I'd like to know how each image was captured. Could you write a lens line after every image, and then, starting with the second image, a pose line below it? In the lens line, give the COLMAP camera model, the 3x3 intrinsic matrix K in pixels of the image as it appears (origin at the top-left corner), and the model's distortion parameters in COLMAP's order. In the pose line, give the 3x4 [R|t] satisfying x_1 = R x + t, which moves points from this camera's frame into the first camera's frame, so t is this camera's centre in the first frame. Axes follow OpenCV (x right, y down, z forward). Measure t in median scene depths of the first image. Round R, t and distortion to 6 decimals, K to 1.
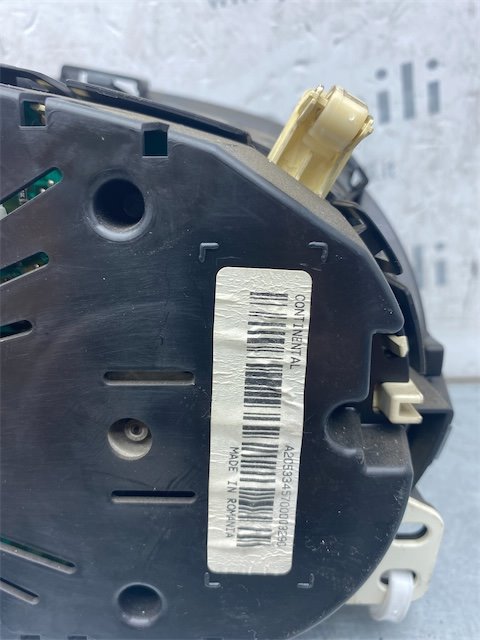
lens RADIAL K [[481.8, 0, 240.0], [0, 481.8, 320.0], [0, 0, 1]] dist [-0.015055, -0.008916]
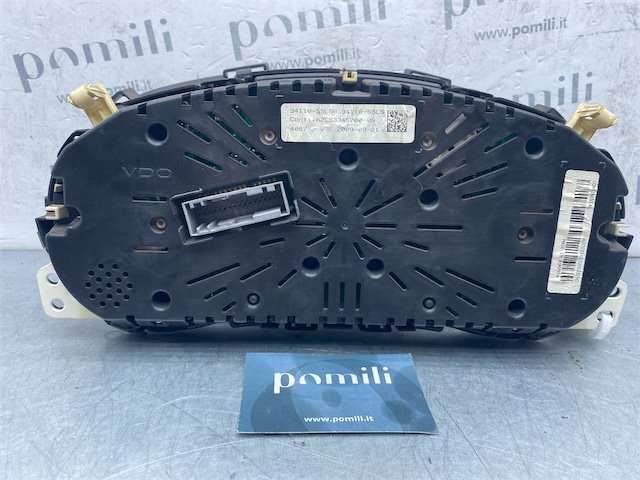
lens RADIAL K [[474.7, 0, 320.0], [0, 474.7, 240.0], [0, 0, 1]] dist [-0.001011, -0.003472]
pose [[0.998044, 0.025579, 0.057047, -1.456274], [-0.023262, 0.998892, -0.040922, 0.395925], [-0.058031, 0.039515, 0.997532, -1.476334]]
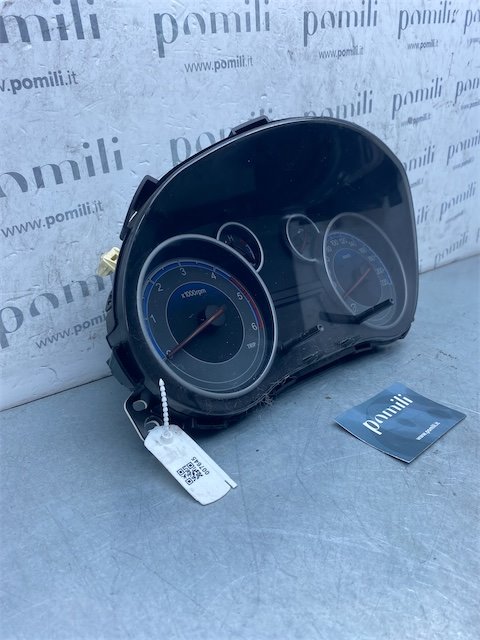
lens RADIAL K [[474.7, 0, 240.0], [0, 474.7, 320.0], [0, 0, 1]] dist [-0.001011, -0.003472]
pose [[0.739606, -0.206427, 0.640602, -4.035962], [0.207130, 0.975421, 0.075176, -0.123169], [-0.640375, 0.077087, 0.764184, -1.042262]]
